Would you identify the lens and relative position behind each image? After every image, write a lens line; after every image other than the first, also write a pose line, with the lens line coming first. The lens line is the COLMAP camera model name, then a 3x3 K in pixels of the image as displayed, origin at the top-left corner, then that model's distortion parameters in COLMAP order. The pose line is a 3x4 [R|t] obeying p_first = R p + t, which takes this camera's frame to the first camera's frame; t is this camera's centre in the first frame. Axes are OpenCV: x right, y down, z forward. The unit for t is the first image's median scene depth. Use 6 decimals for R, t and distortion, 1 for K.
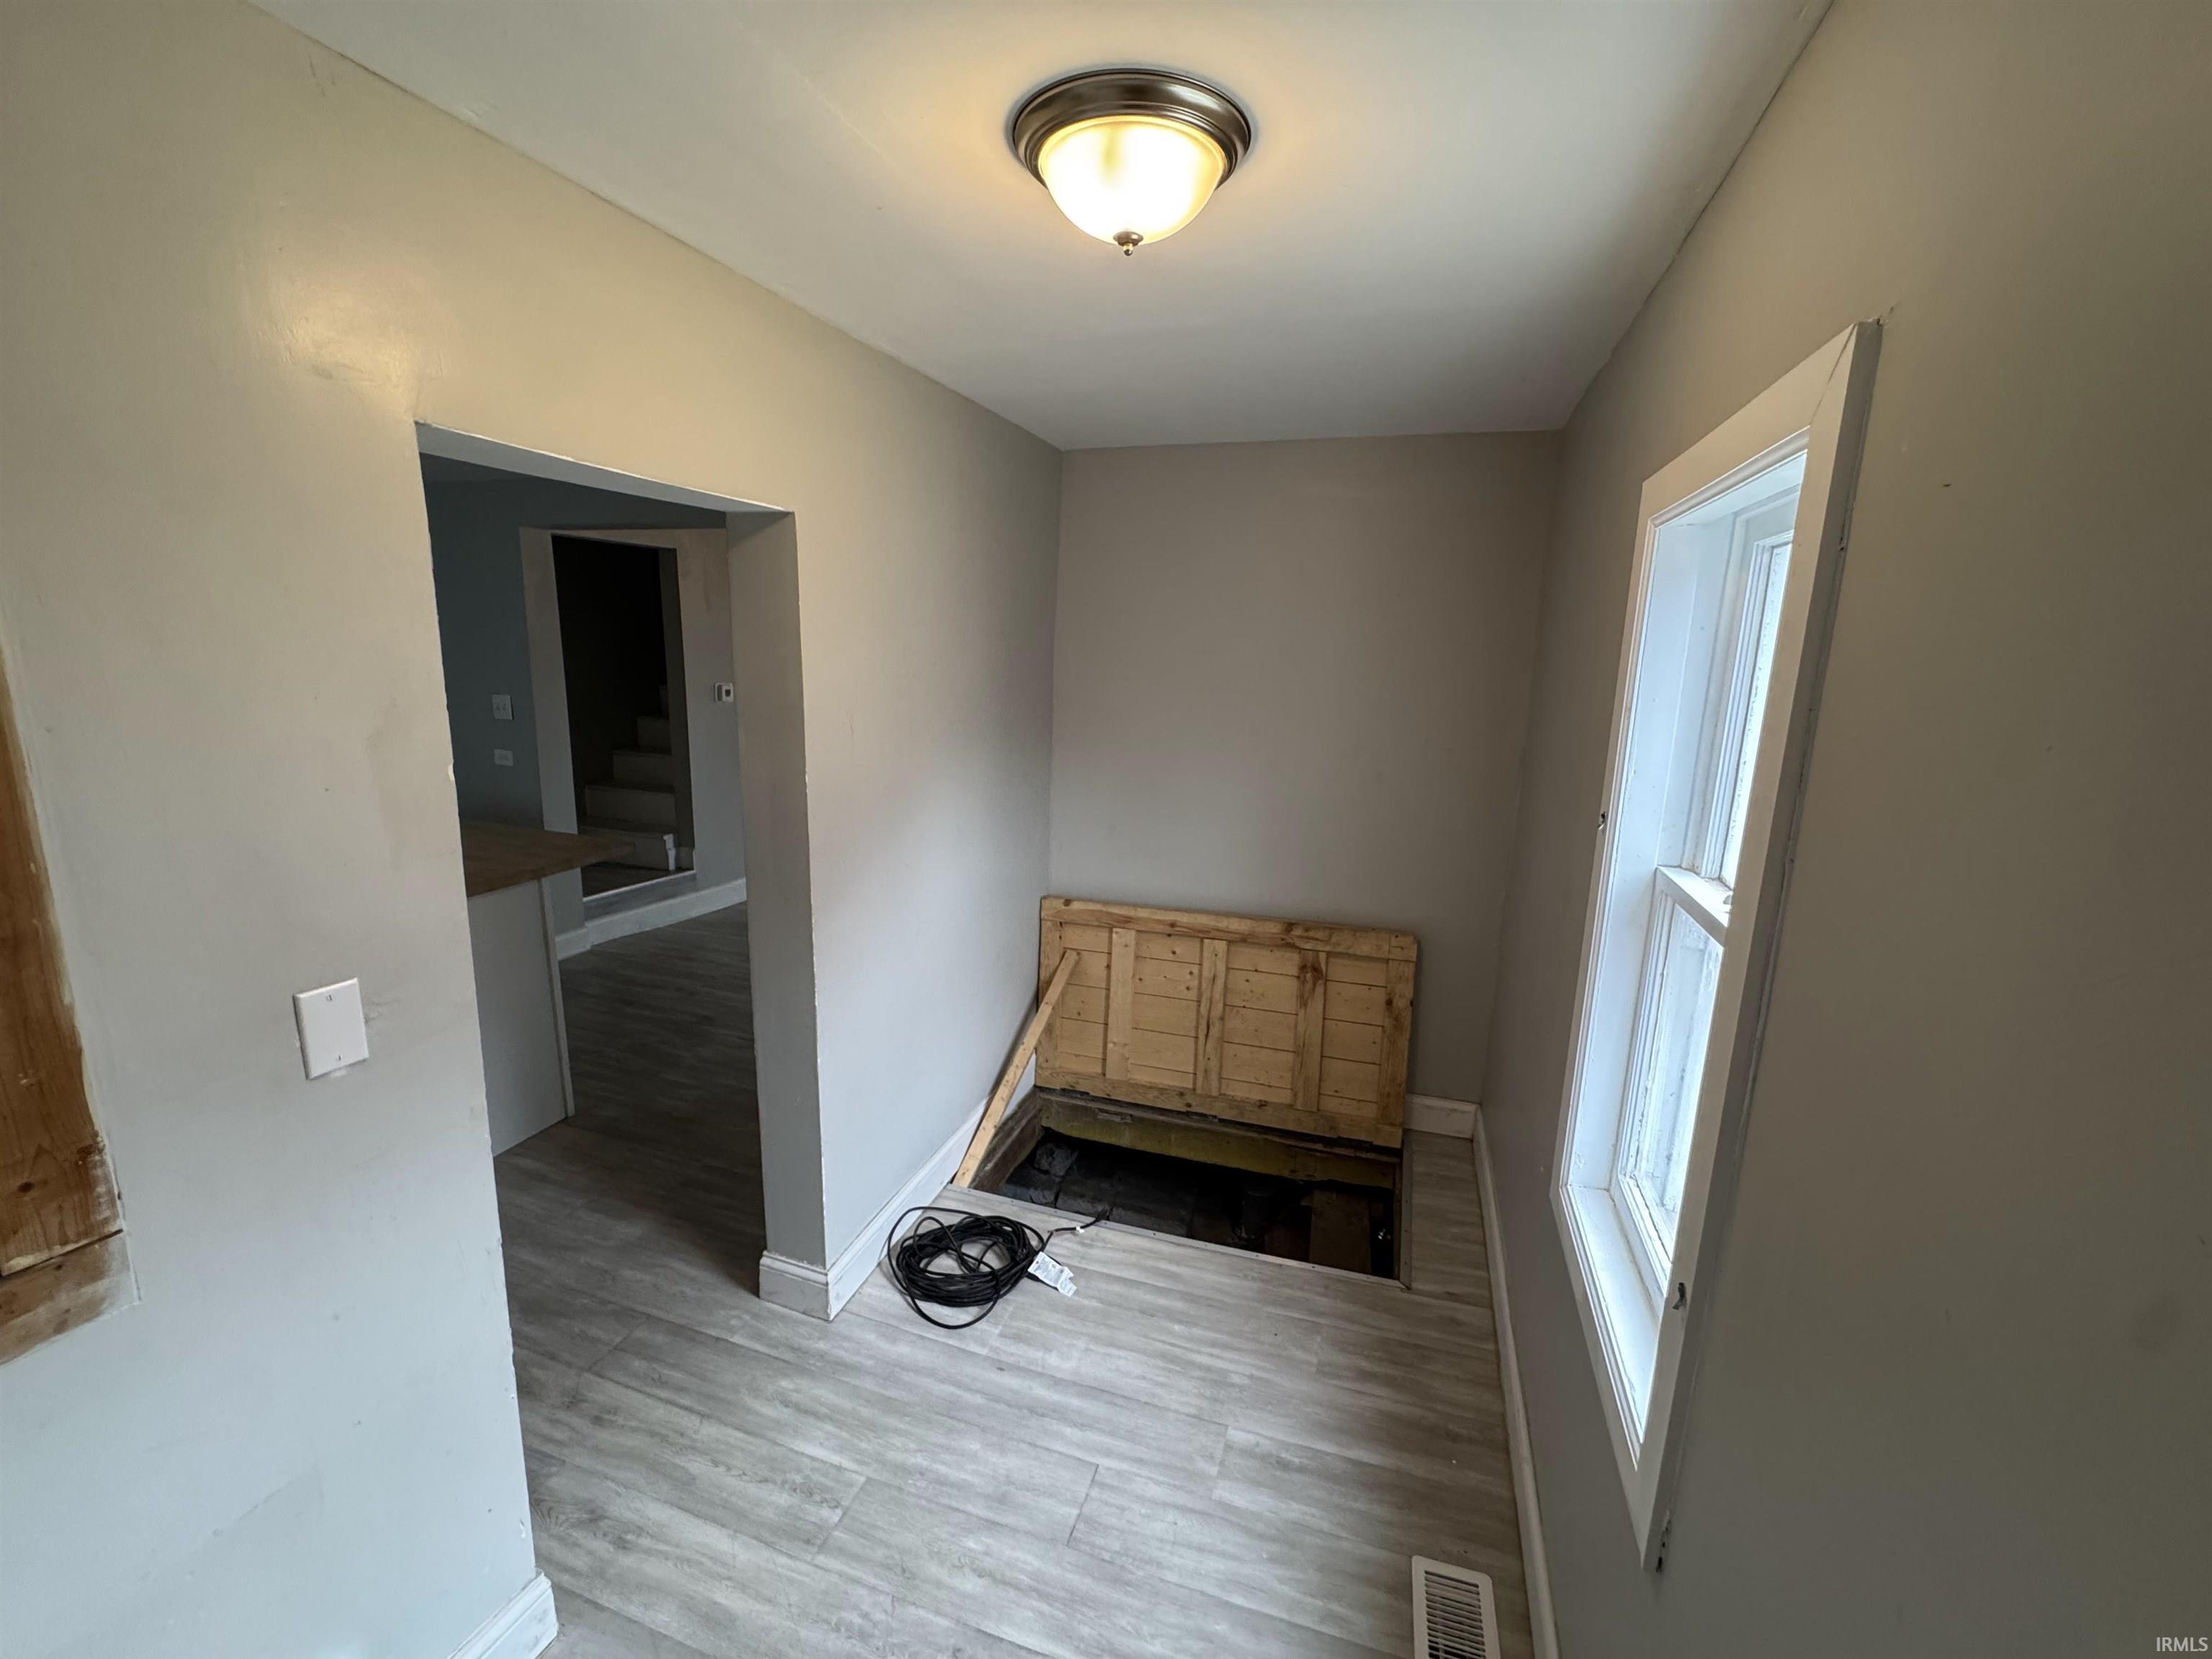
lens RADIAL K [[893.1, 0, 1107.6], [0, 893.1, 827.0], [0, 0, 1]] dist [0.004664, 0.000346]
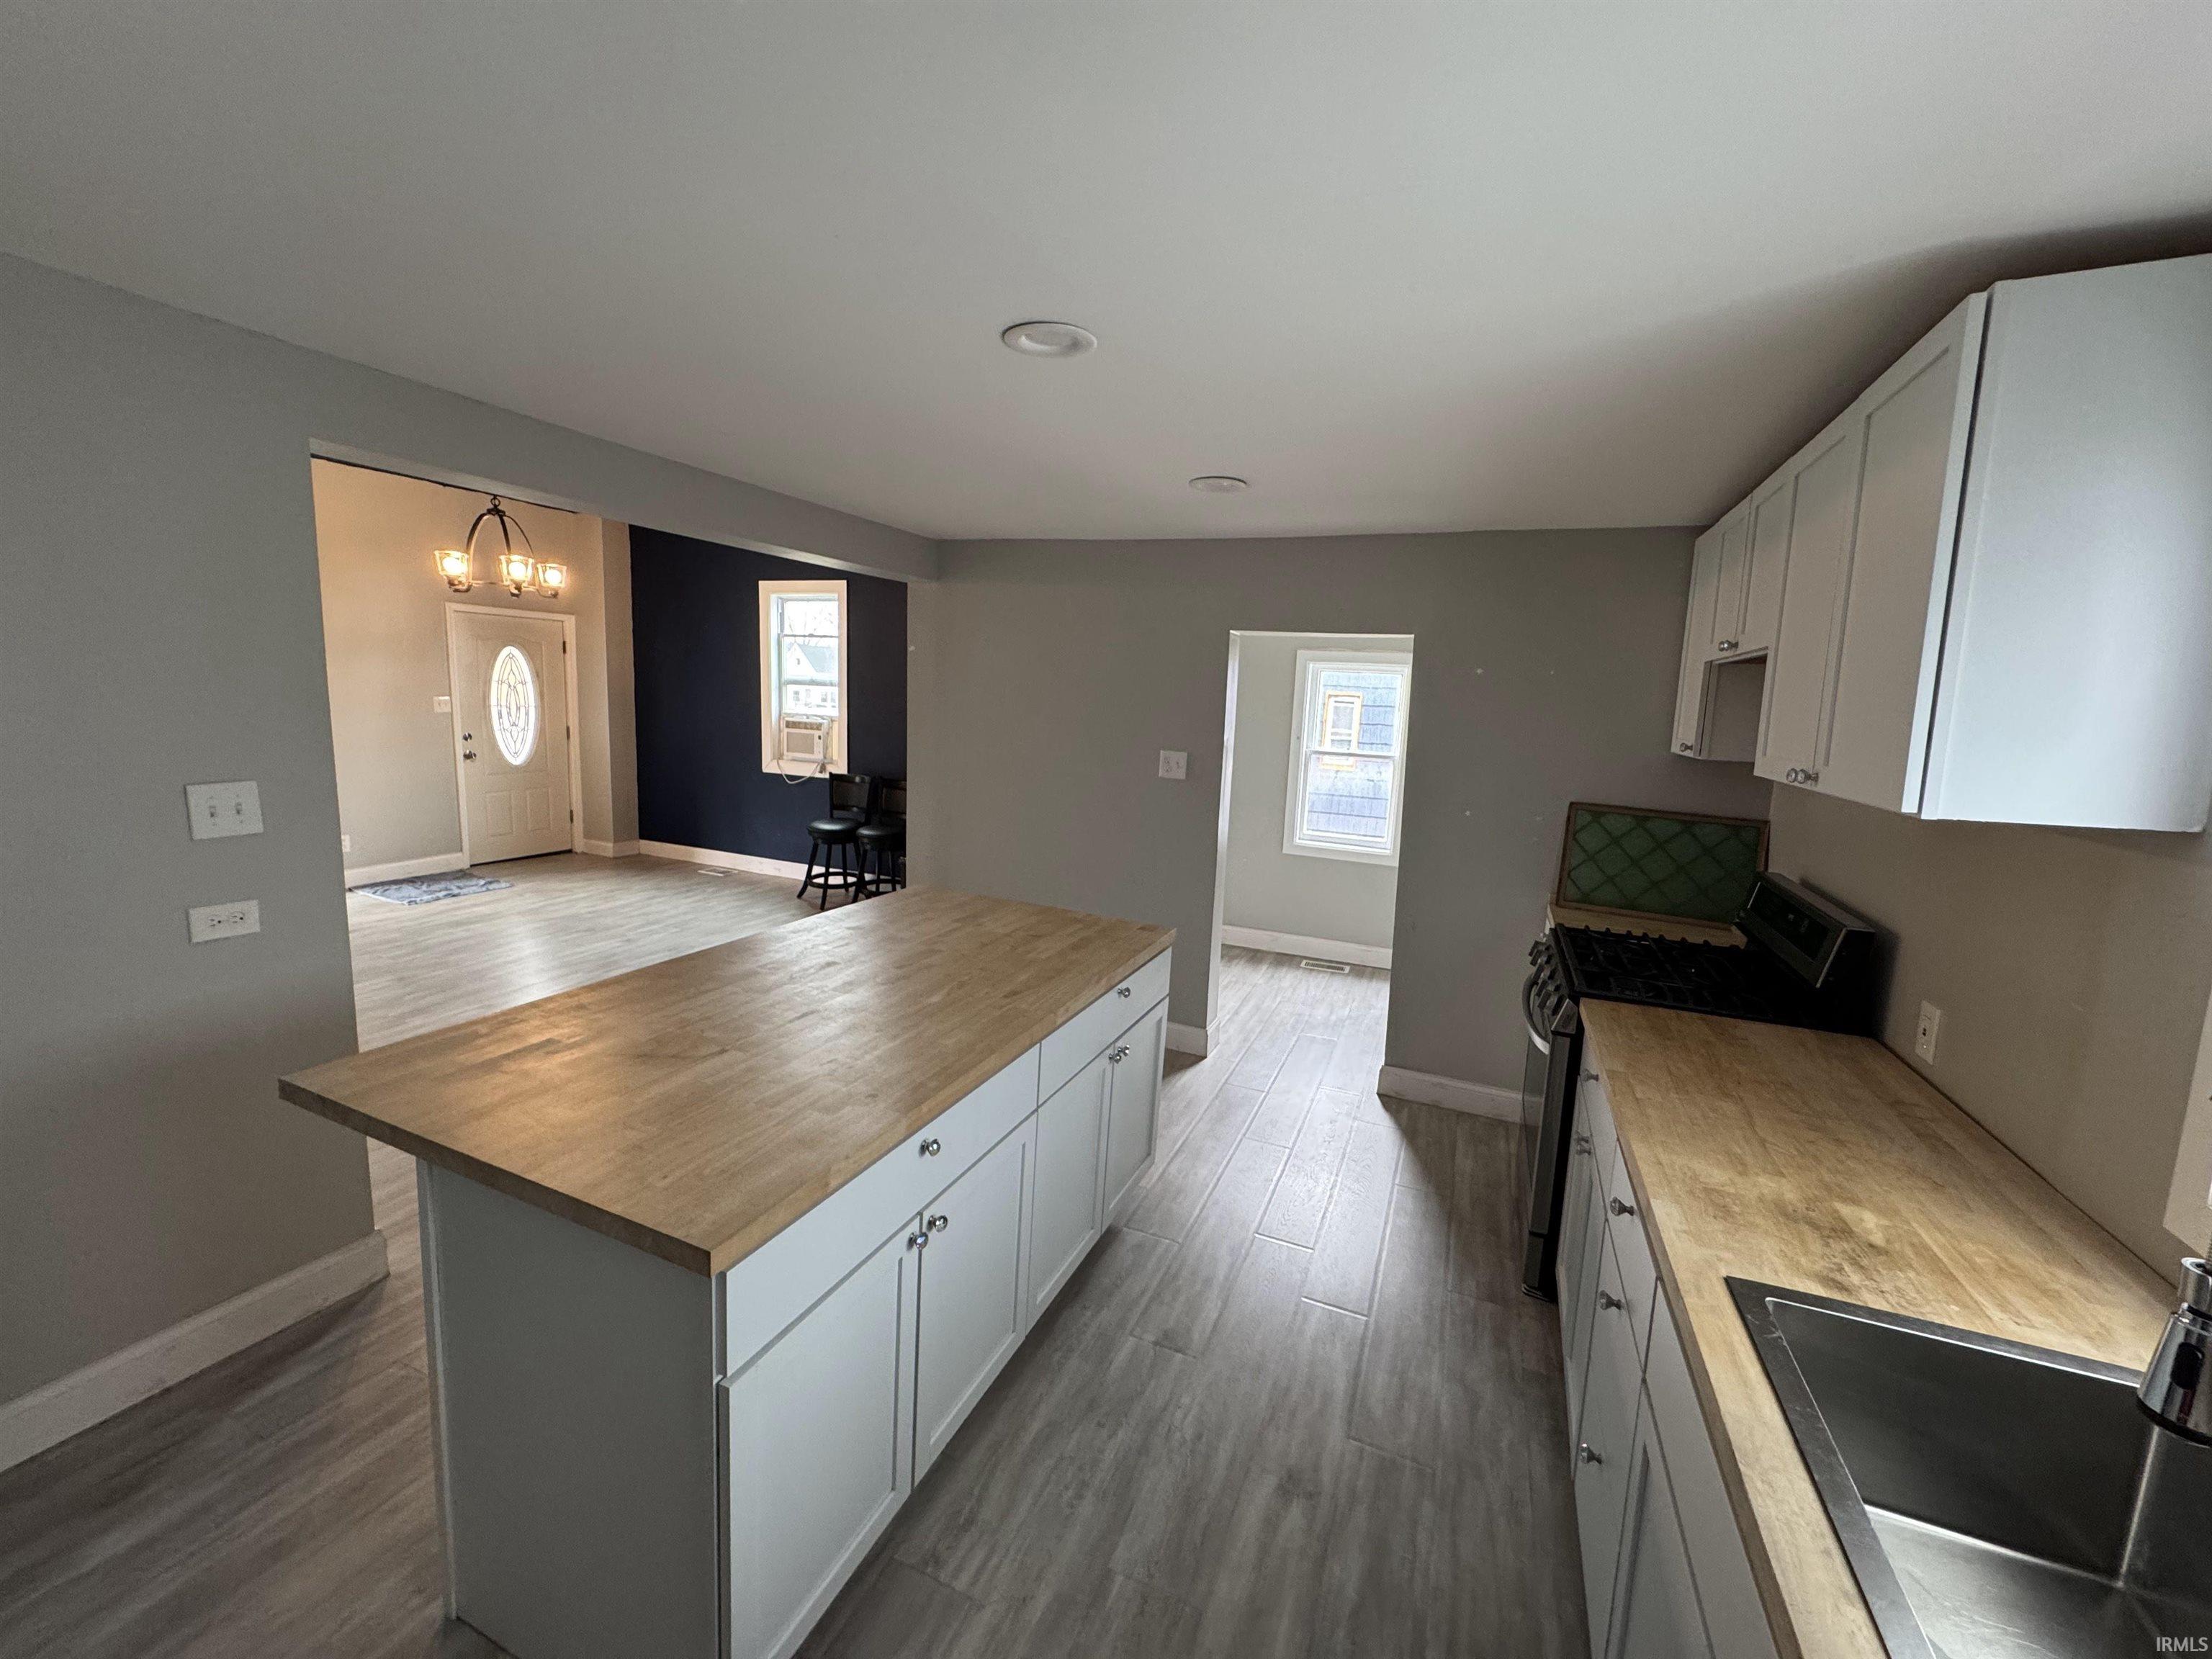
lens RADIAL K [[893.1, 0, 1110.3], [0, 893.1, 818.1], [0, 0, 1]] dist [0.004664, 0.000346]
pose [[0.060600, -0.169425, 0.983678, -2.308096], [0.151029, 0.975700, 0.158747, -0.281119], [-0.986670, 0.138944, 0.084715, 1.082694]]
